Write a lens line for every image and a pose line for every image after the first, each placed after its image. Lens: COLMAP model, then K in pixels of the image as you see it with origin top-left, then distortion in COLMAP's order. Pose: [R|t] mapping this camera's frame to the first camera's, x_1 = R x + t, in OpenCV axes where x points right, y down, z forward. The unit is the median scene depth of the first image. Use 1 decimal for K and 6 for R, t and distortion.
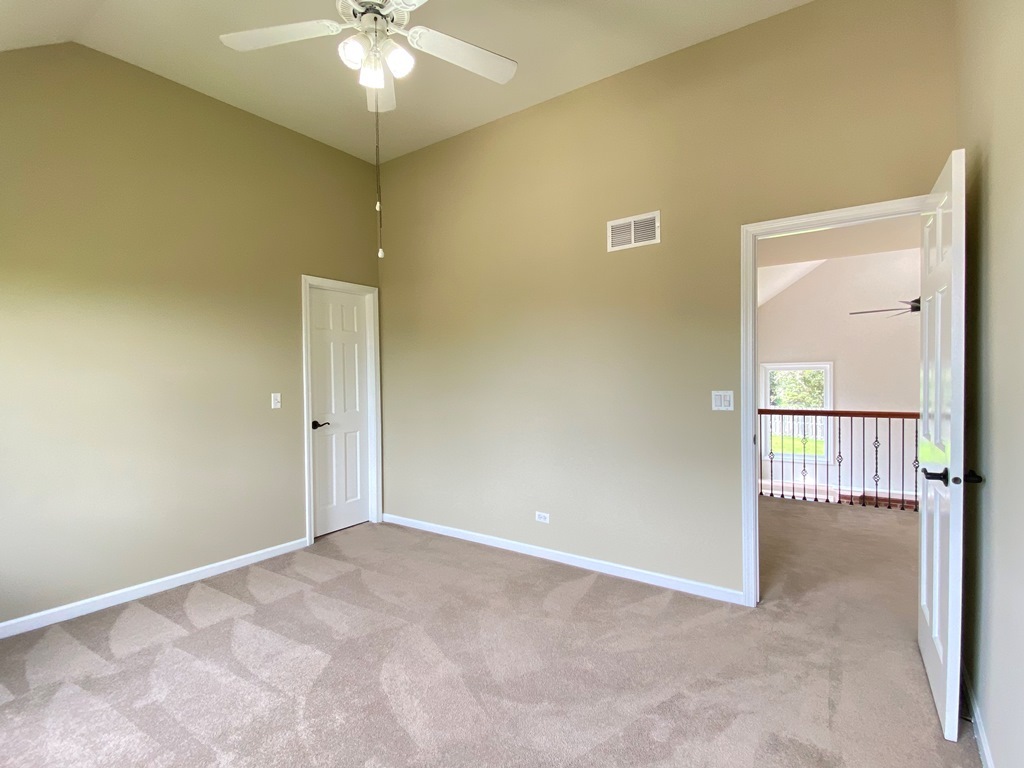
lens RADIAL K [[501.7, 0, 512.0], [0, 501.7, 384.0], [0, 0, 1]] dist [-0.000185, -0.000050]
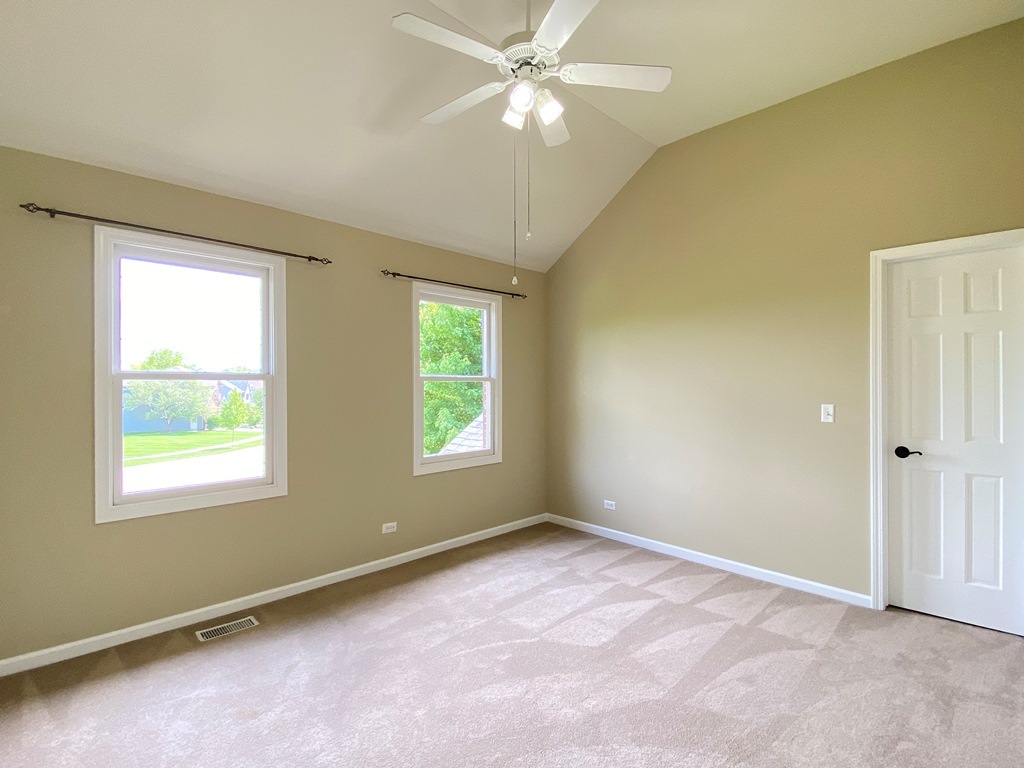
lens RADIAL K [[501.7, 0, 512.0], [0, 501.7, 384.0], [0, 0, 1]] dist [-0.000185, -0.000050]
pose [[-0.178698, 0.011213, -0.983840, 0.554747], [-0.012199, 0.999833, 0.013611, -0.025822], [0.983828, 0.014434, -0.178531, 0.765719]]
